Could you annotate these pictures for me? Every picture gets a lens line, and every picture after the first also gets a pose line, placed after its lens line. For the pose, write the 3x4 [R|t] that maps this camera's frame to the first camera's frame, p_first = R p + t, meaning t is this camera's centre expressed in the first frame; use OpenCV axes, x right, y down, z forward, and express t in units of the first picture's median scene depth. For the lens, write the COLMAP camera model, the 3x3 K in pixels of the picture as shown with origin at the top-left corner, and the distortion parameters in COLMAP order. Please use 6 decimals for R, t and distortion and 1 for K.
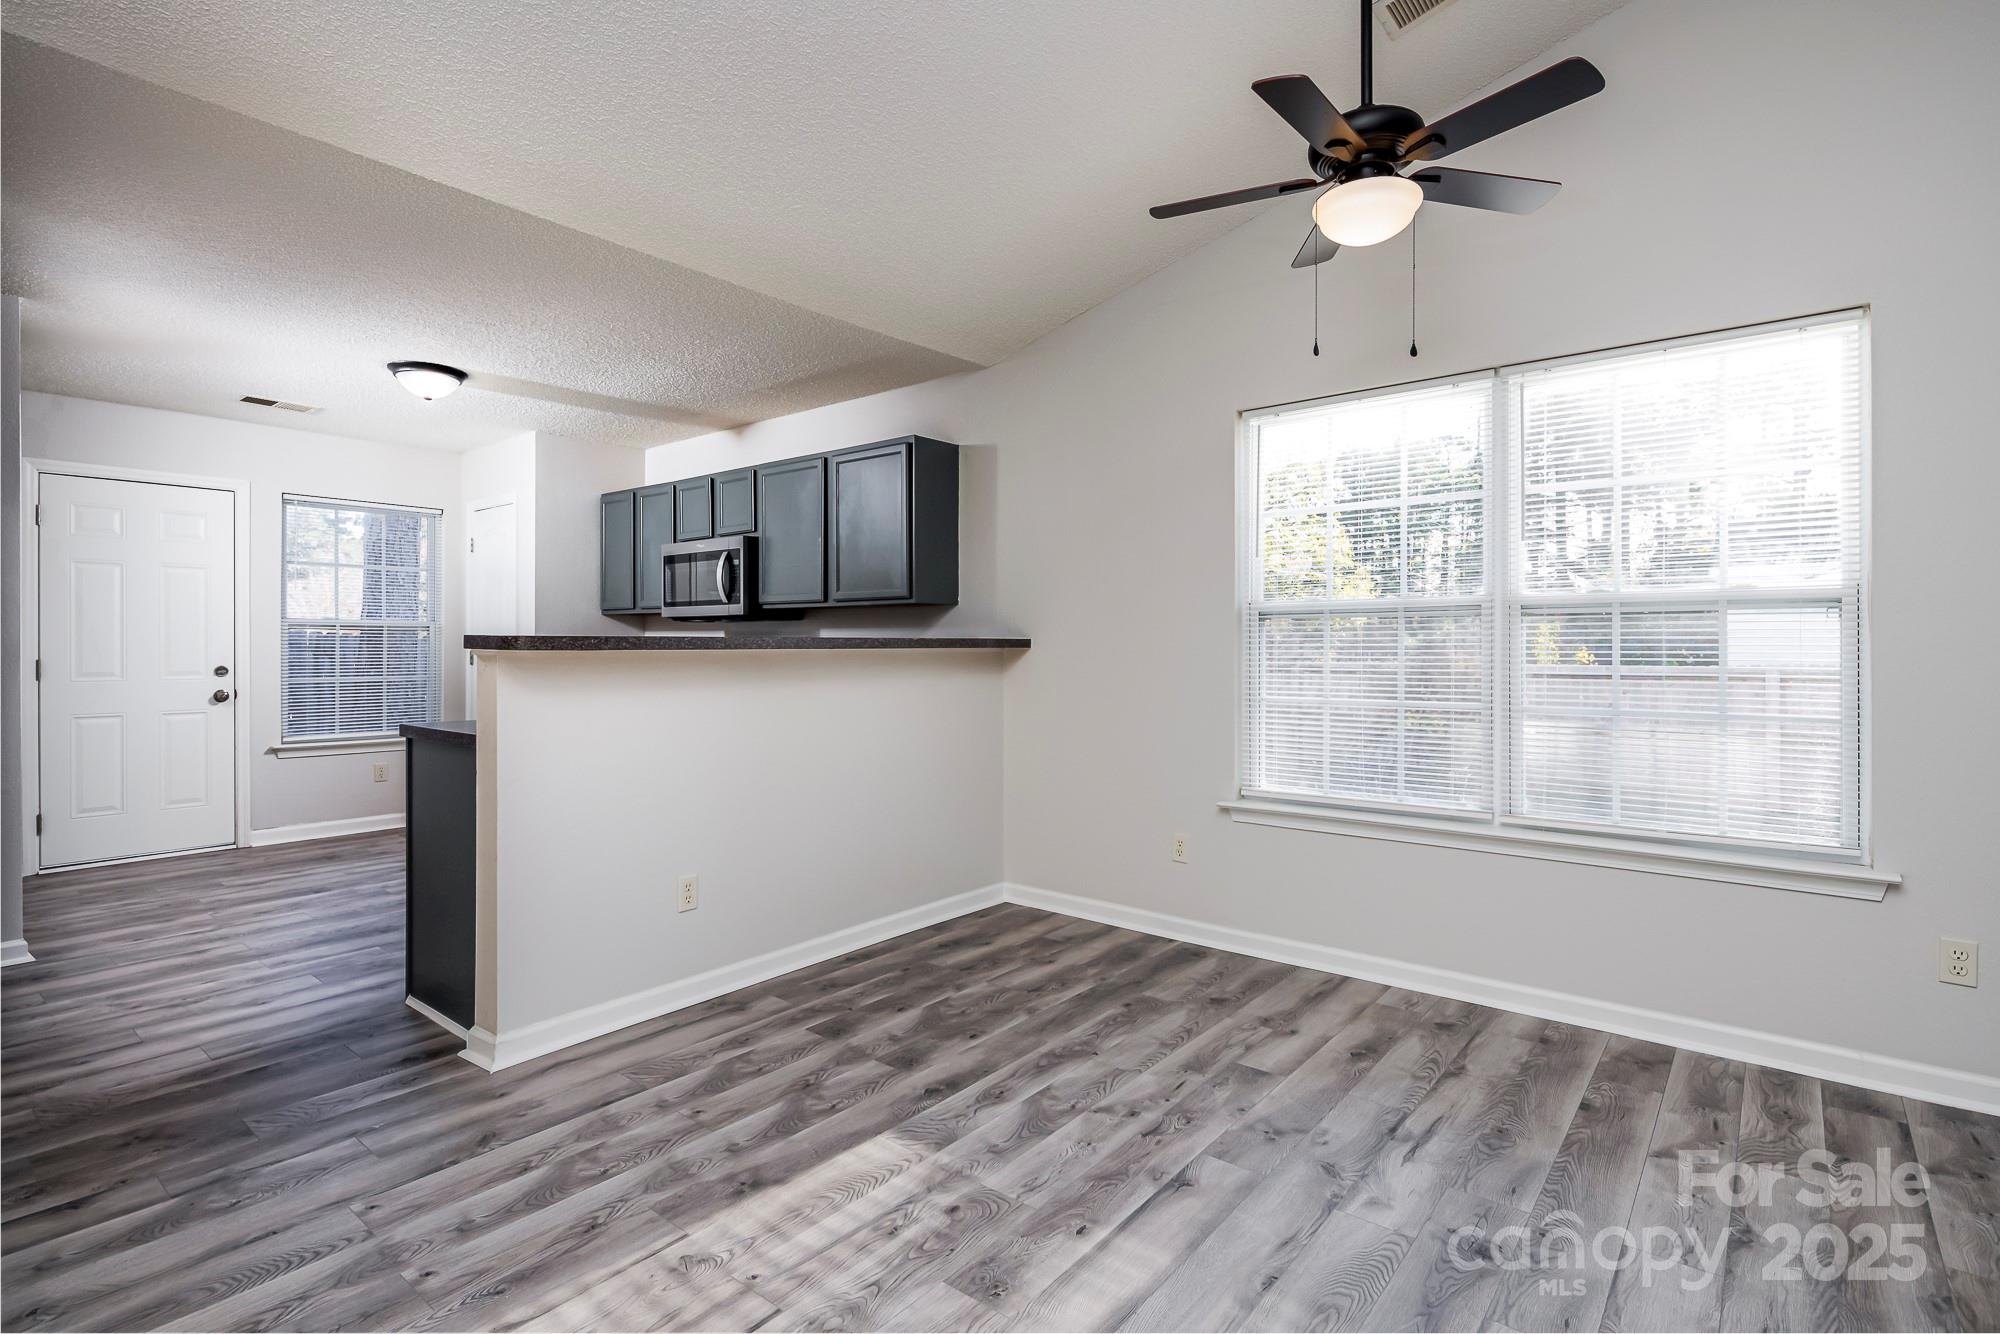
lens RADIAL K [[966.8, 0, 988.4], [0, 966.8, 654.2], [0, 0, 1]] dist [0.001743, -0.004526]
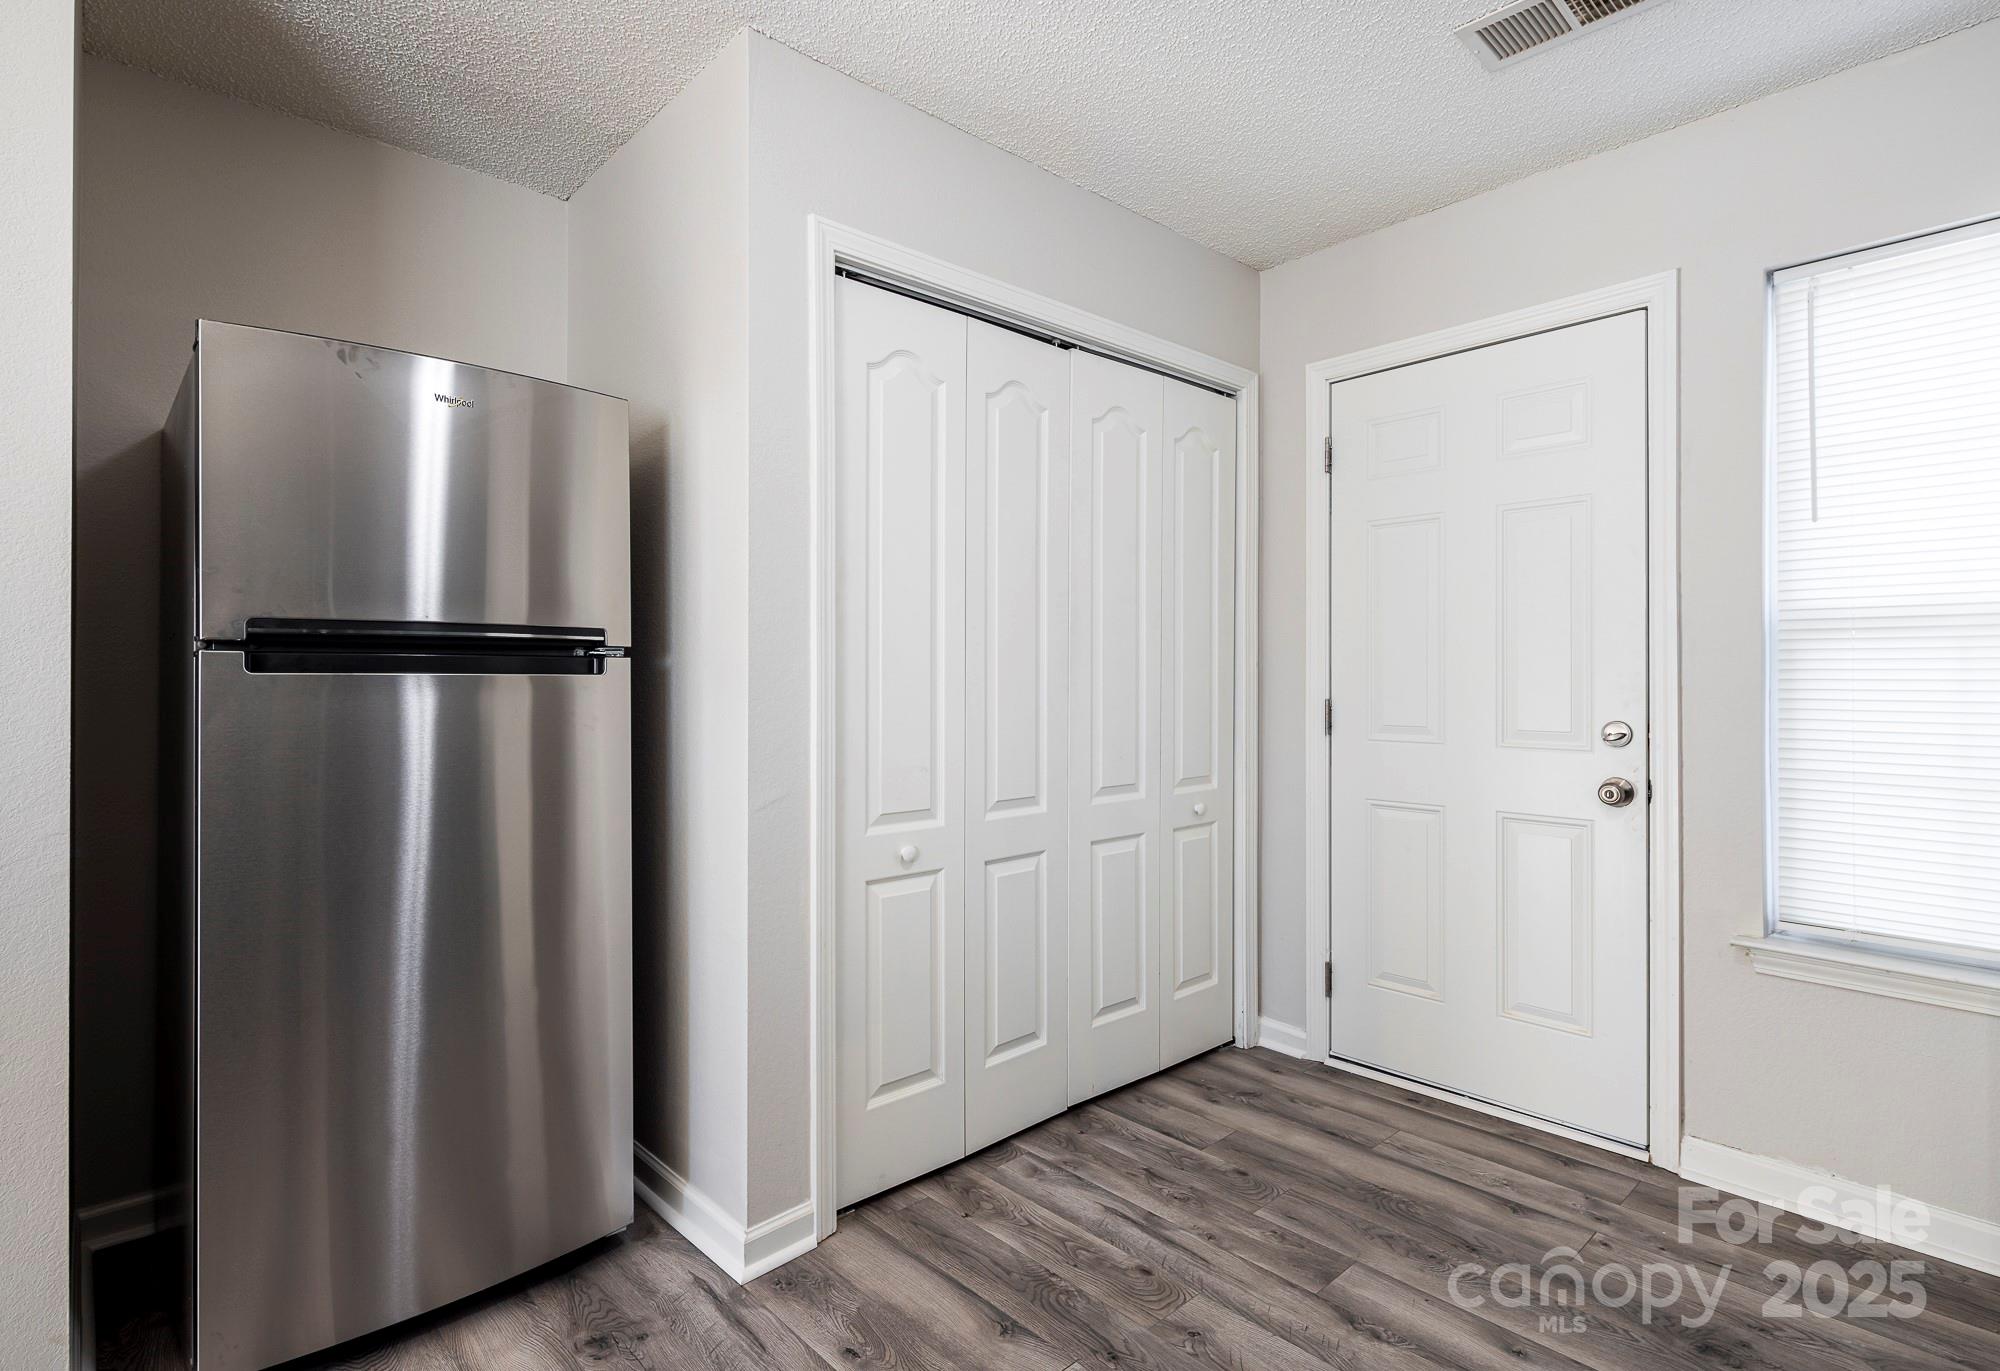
lens RADIAL K [[989.0, 0, 952.0], [0, 989.0, 675.8], [0, 0, 1]] dist [0.000340, -0.000265]
pose [[-0.163316, -0.002552, -0.986571, -0.311298], [-0.002090, 0.999995, -0.002241, -0.006965], [0.986572, 0.001696, -0.163321, 0.780933]]
